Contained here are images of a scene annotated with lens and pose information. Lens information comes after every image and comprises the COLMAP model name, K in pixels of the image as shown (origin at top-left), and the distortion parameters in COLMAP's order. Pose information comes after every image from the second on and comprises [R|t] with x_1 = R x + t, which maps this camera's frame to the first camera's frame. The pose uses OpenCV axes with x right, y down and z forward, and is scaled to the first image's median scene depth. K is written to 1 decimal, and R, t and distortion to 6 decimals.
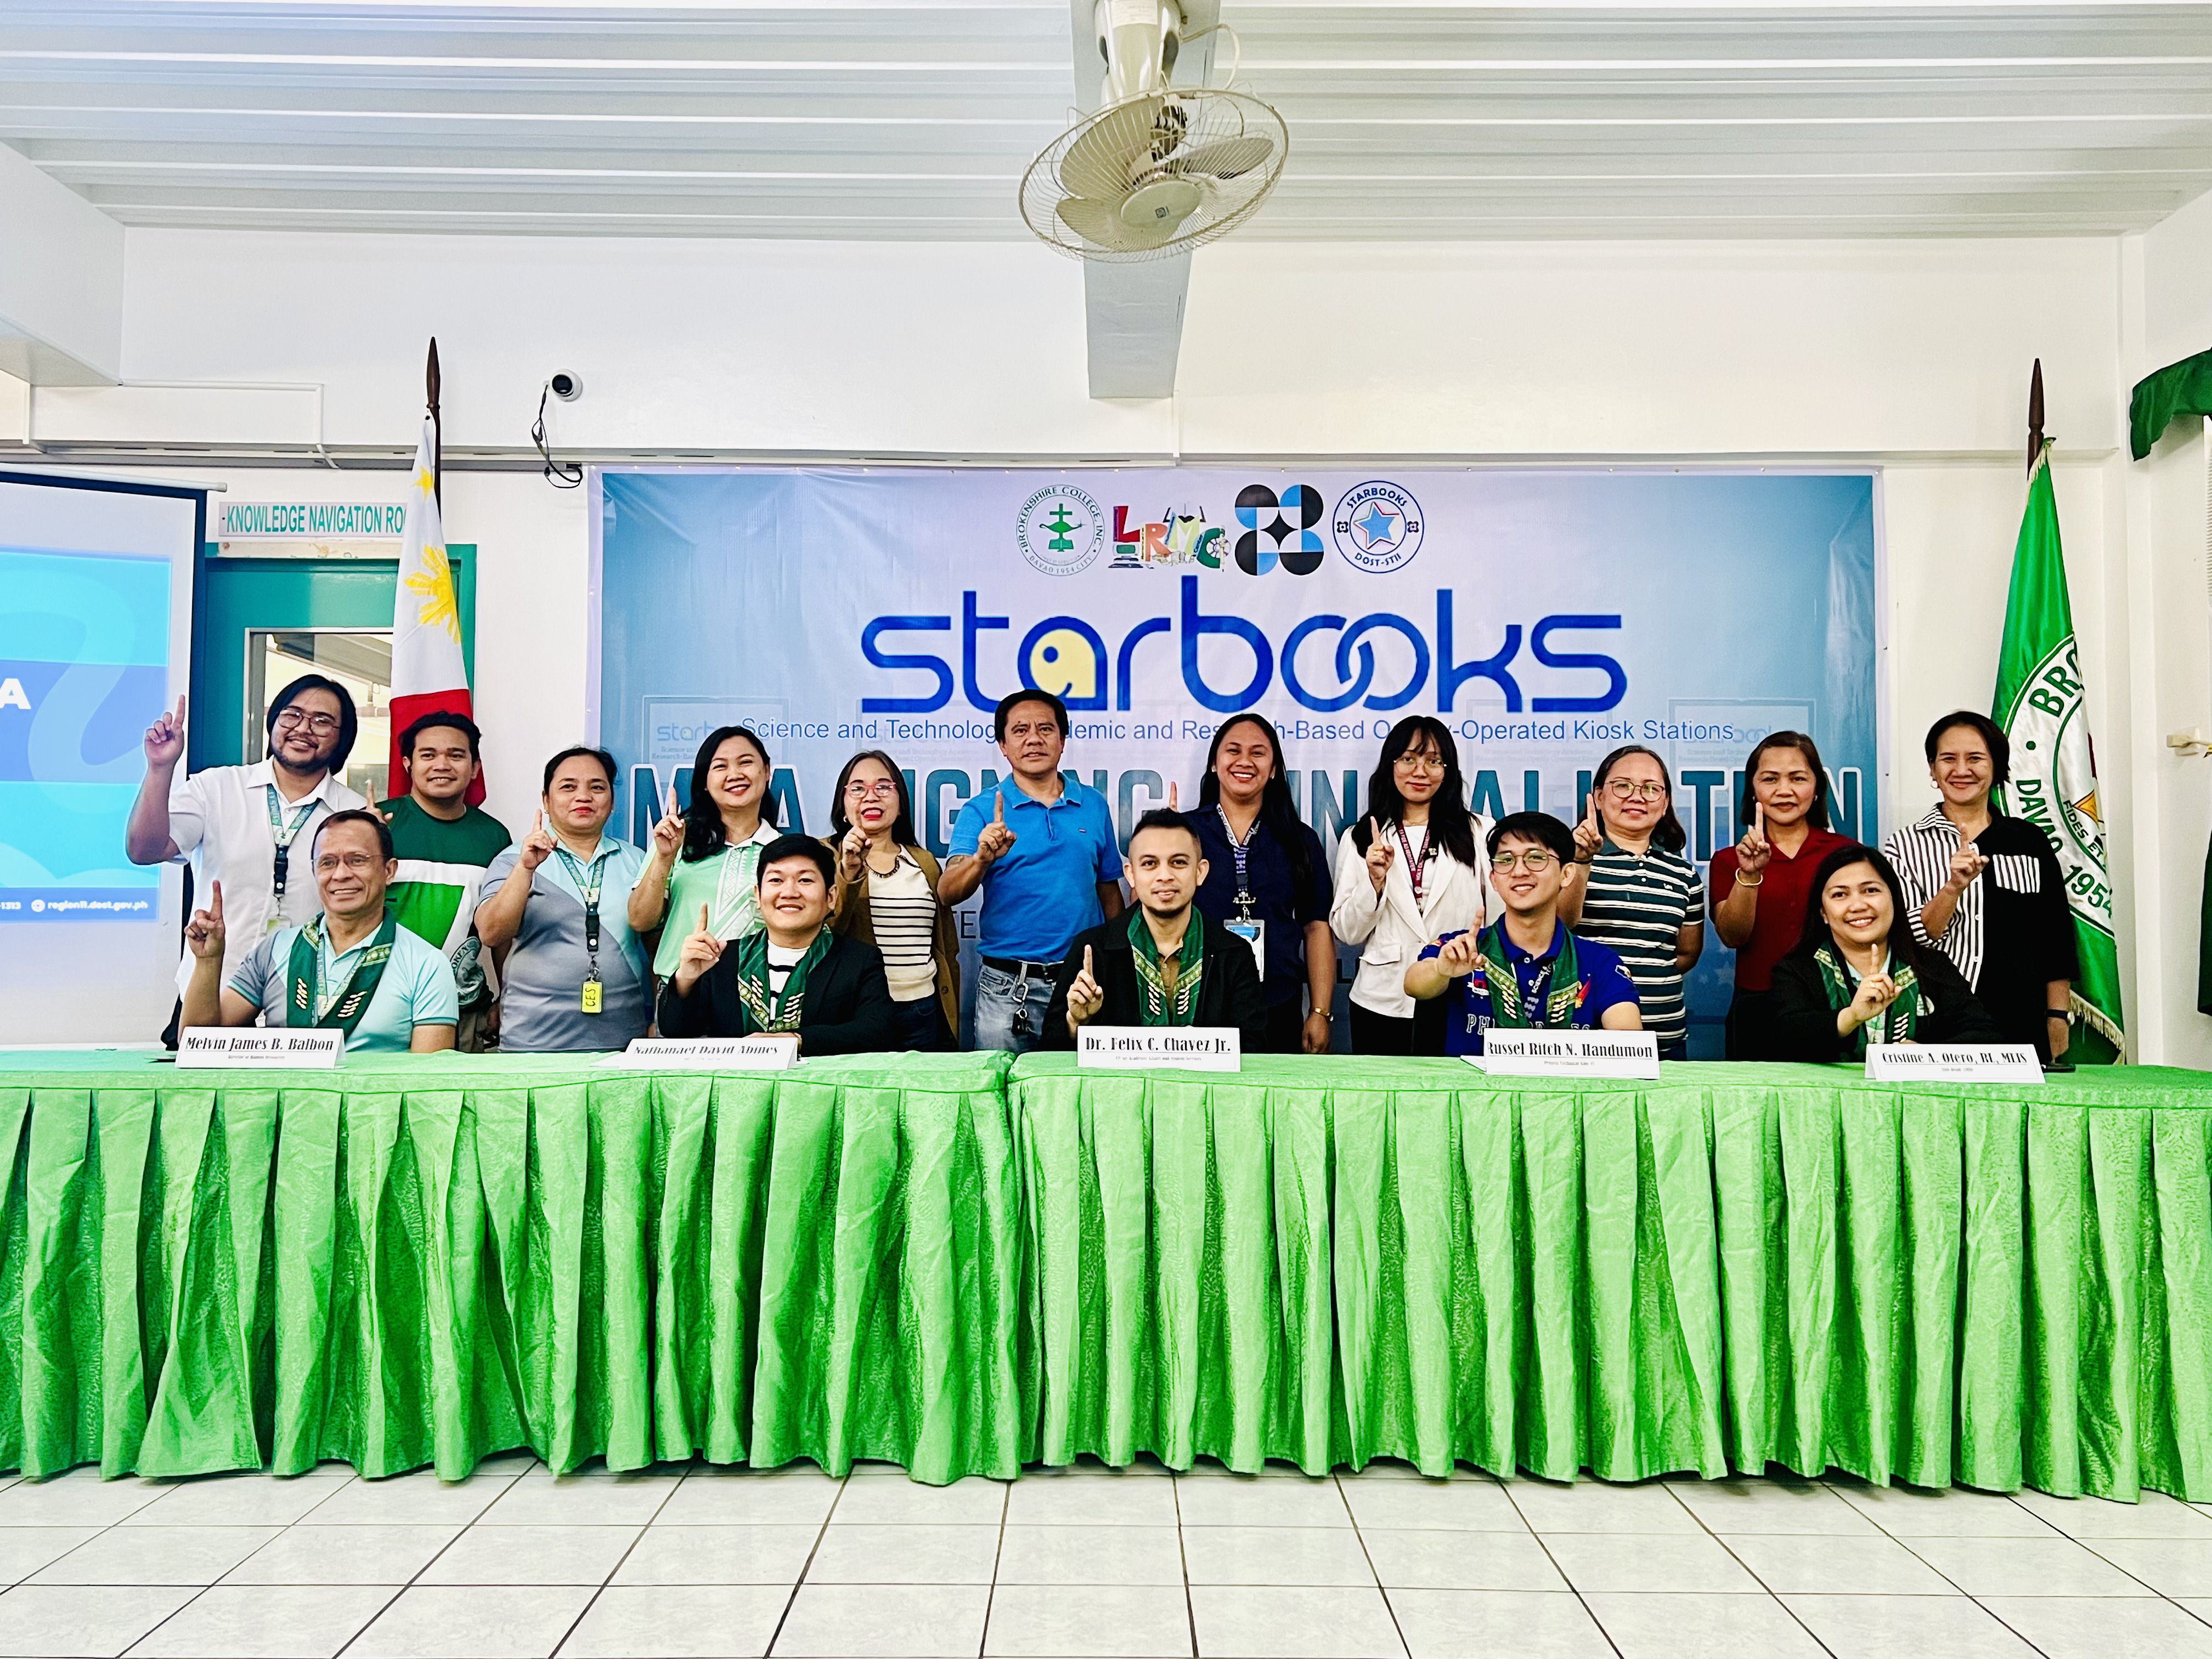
lens RADIAL K [[1946.0, 0, 1106.0], [0, 1946.0, 812.4], [0, 0, 1]] dist [0.065174, -0.061603]
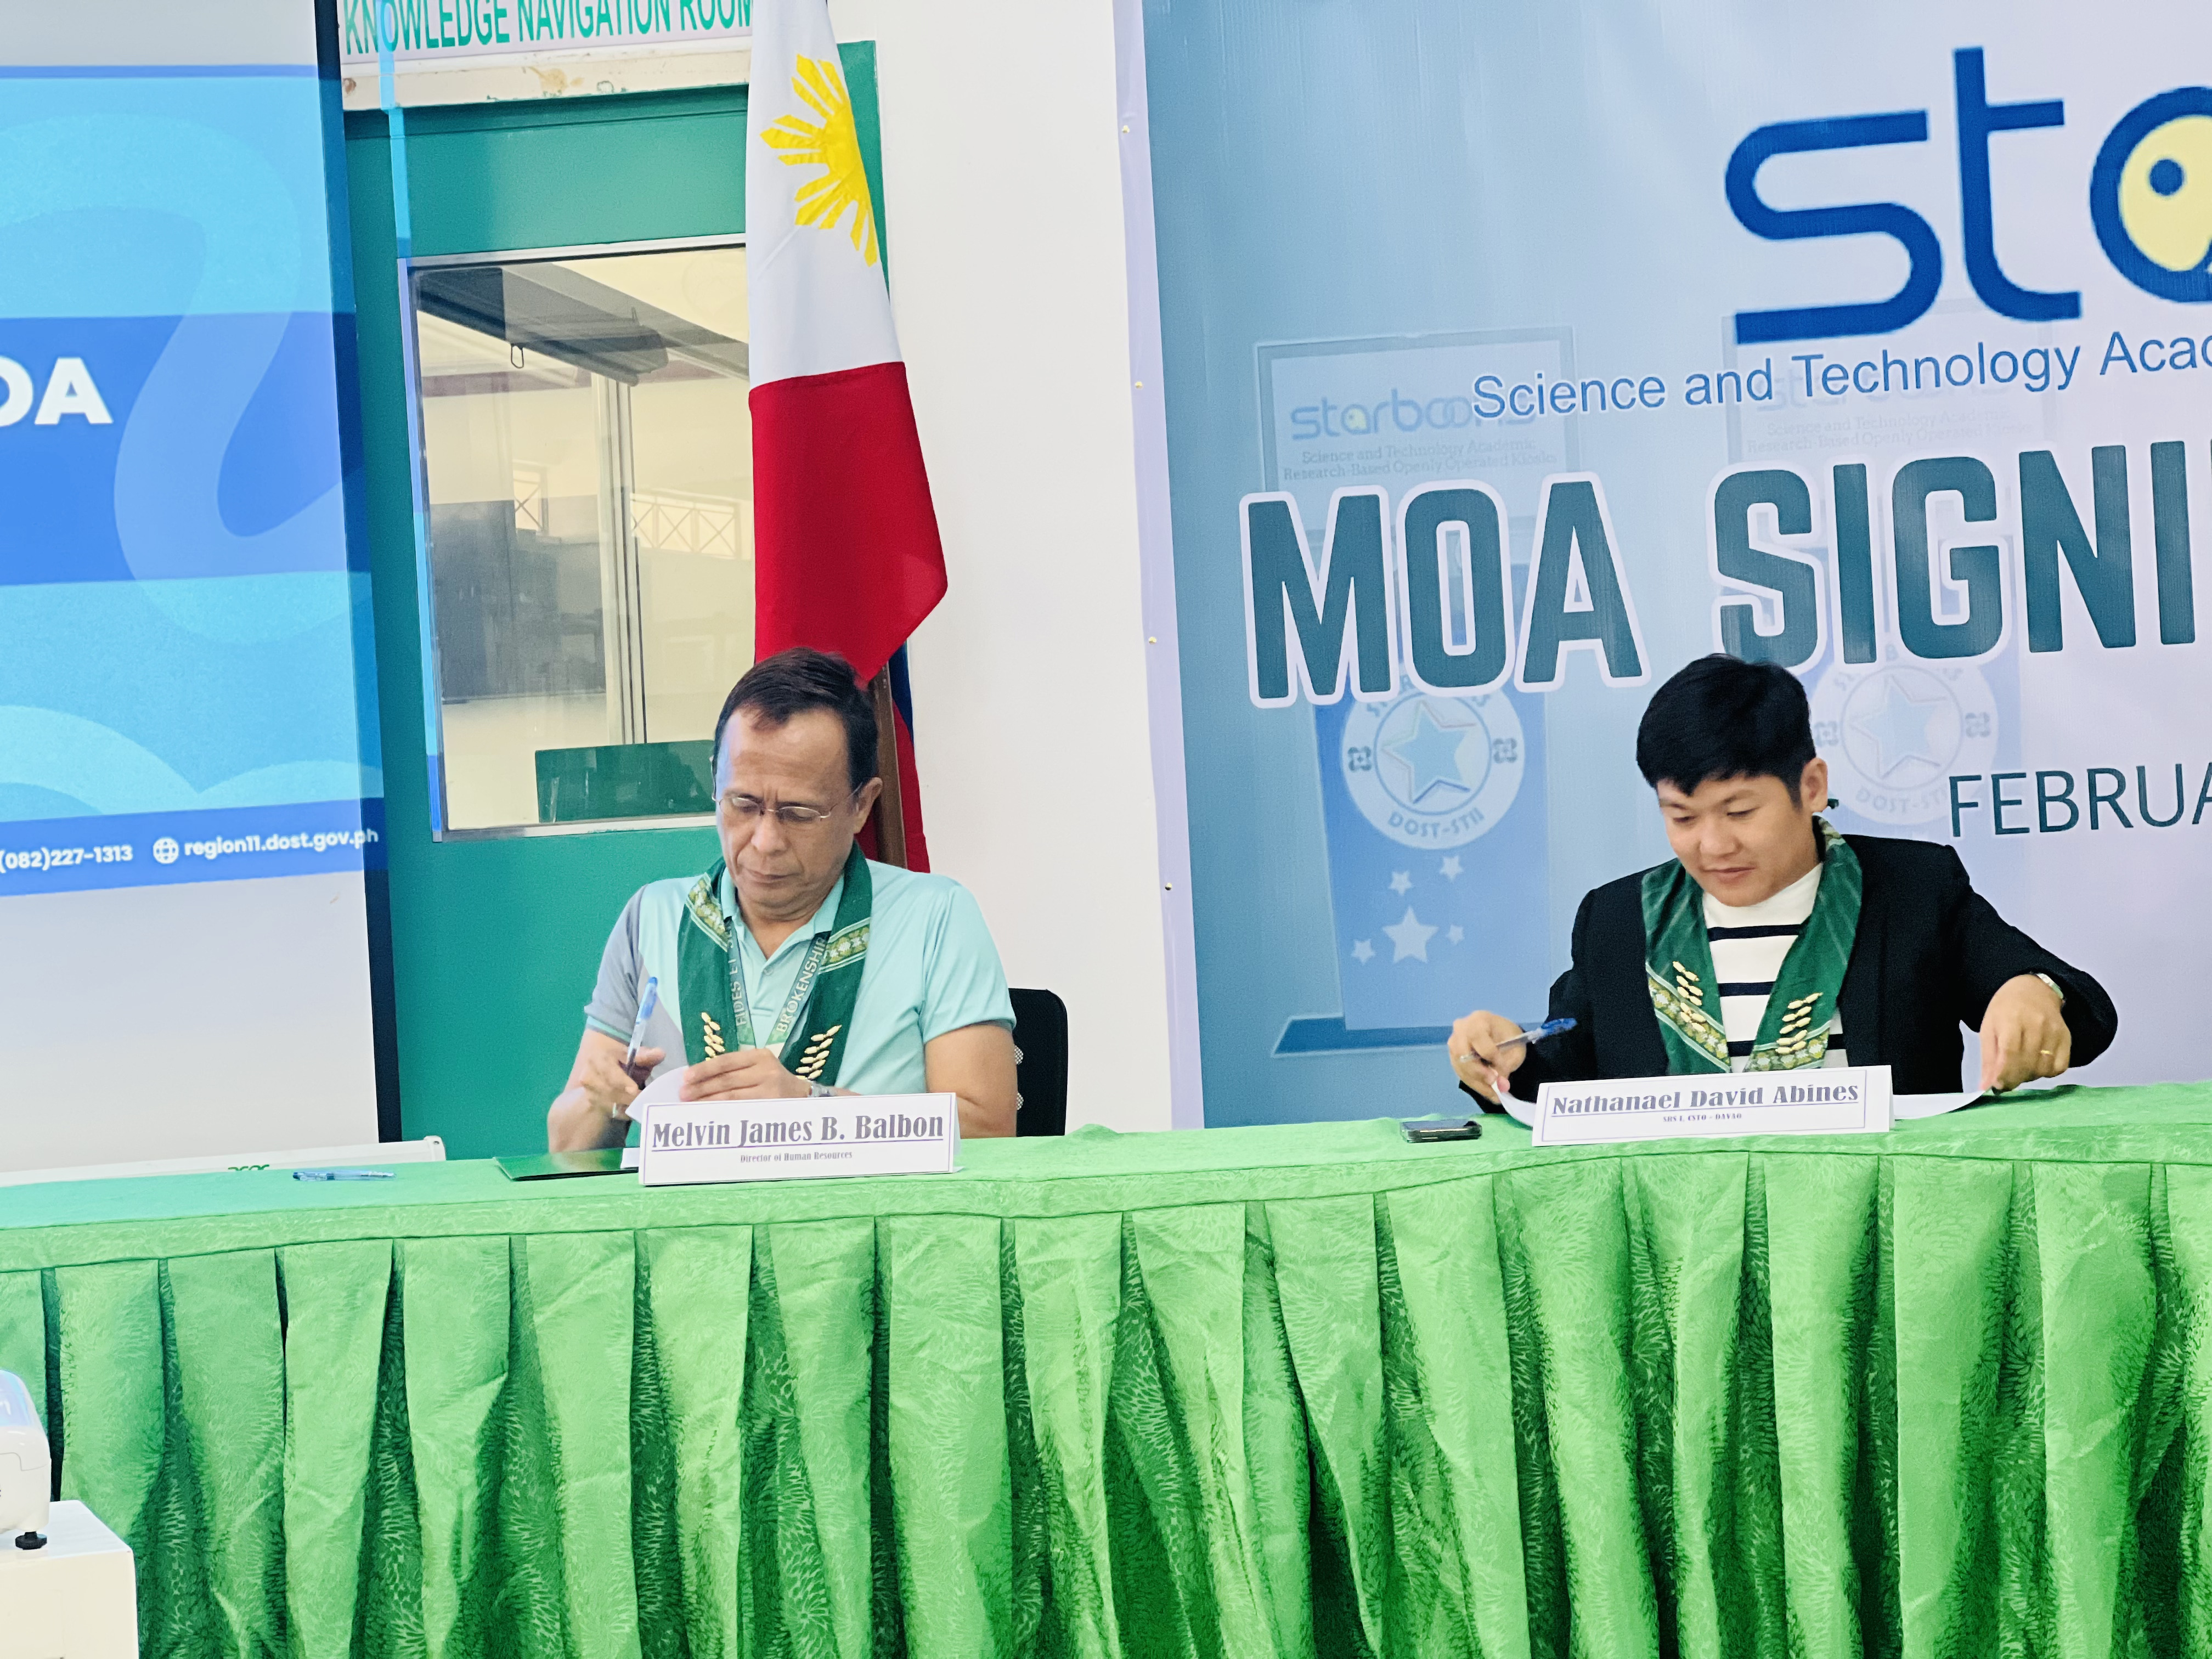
lens RADIAL K [[4890.2, 0, 1100.9], [0, 4890.2, 747.6], [0, 0, 1]] dist [0.200931, 0.000000]
pose [[0.989479, -0.061600, -0.130904, -0.128762], [0.067875, 0.996722, 0.044019, -0.018686], [0.127763, -0.052441, 0.990417, -0.141659]]
